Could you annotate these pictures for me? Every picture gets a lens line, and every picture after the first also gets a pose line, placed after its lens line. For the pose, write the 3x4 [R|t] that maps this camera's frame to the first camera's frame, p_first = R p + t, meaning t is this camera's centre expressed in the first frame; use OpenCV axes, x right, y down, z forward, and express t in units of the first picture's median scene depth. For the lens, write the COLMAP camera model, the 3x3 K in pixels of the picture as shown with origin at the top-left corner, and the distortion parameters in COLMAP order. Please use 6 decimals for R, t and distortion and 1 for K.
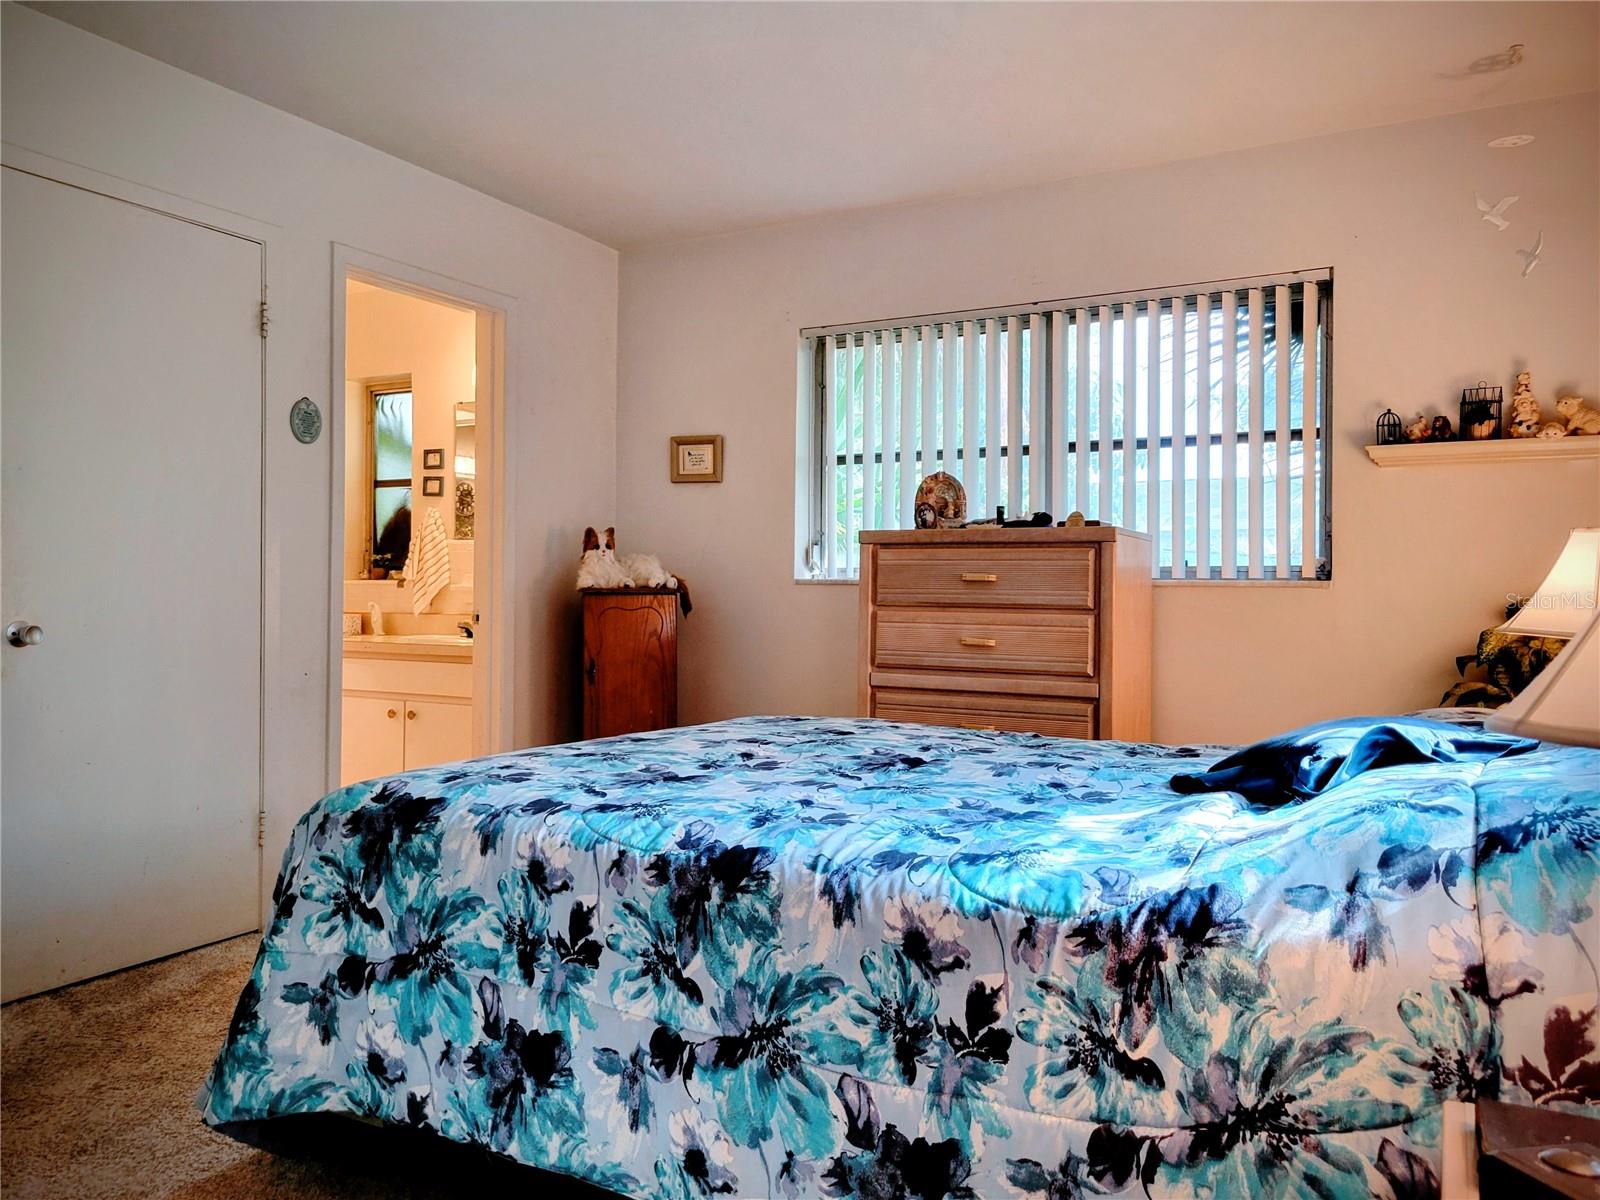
lens RADIAL K [[1226.9, 0, 765.7], [0, 1226.9, 589.6], [0, 0, 1]] dist [0.058118, -0.027861]
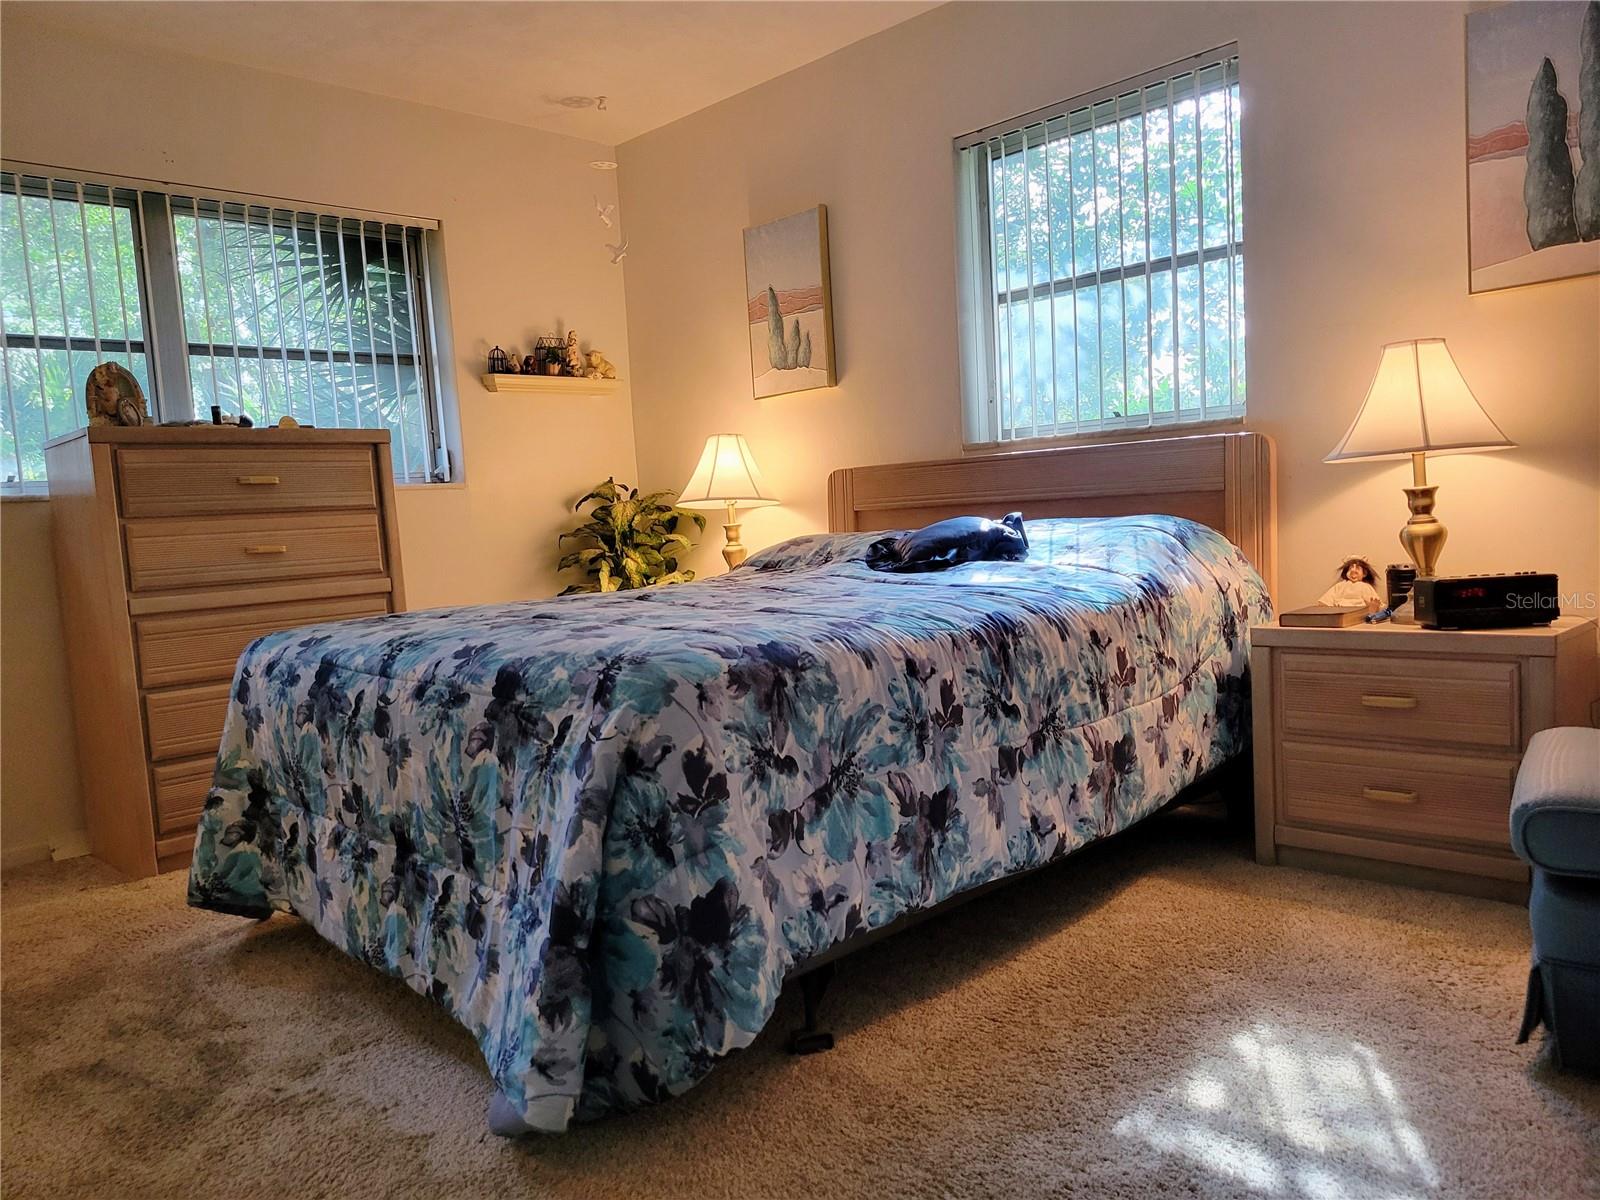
lens RADIAL K [[1226.9, 0, 760.0], [0, 1226.9, 598.3], [0, 0, 1]] dist [0.058118, -0.027861]
pose [[0.268703, -0.092815, 0.958741, -1.239755], [0.063273, 0.994898, 0.078582, 0.056935], [-0.961143, 0.039547, 0.273204, 0.753007]]
